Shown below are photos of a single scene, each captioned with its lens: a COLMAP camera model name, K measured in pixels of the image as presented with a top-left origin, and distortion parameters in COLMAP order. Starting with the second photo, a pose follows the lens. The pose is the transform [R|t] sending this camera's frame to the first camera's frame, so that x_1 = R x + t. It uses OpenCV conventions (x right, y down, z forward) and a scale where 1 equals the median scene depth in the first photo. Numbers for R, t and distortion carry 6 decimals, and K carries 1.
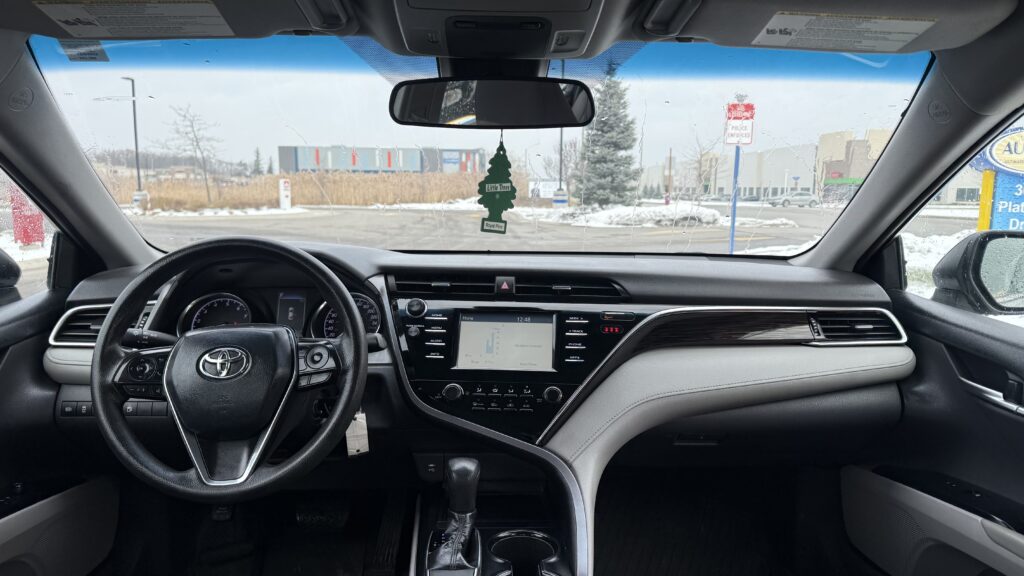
lens RADIAL K [[738.8, 0, 517.1], [0, 738.8, 292.2], [0, 0, 1]] dist [0.149212, -0.267759]
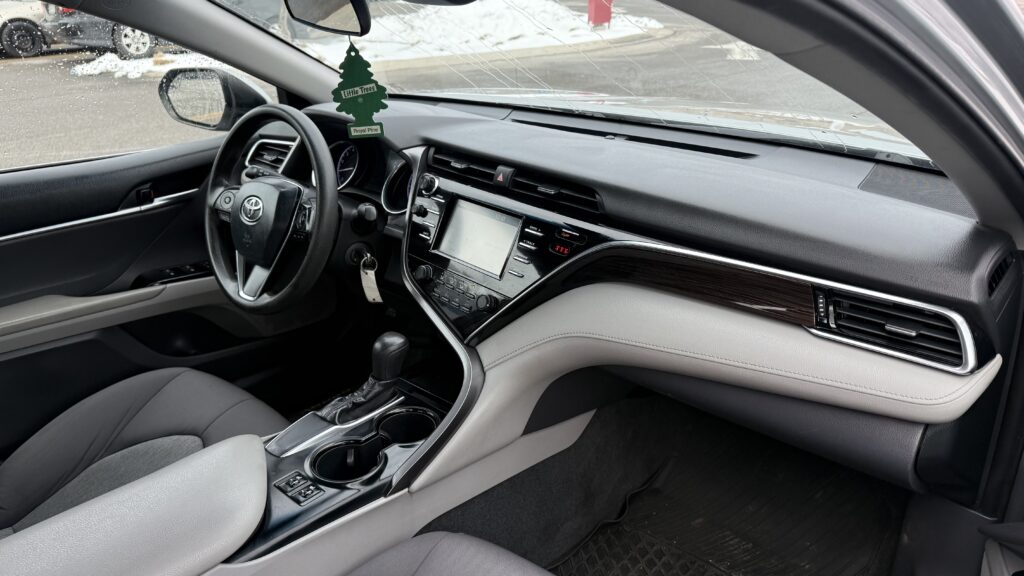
lens RADIAL K [[738.8, 0, 517.1], [0, 738.8, 292.2], [0, 0, 1]] dist [0.149212, -0.267759]
pose [[0.708346, 0.267679, -0.653141, 0.673964], [-0.074604, 0.948514, 0.307824, -0.166621], [0.701911, -0.169319, 0.691846, 0.339757]]
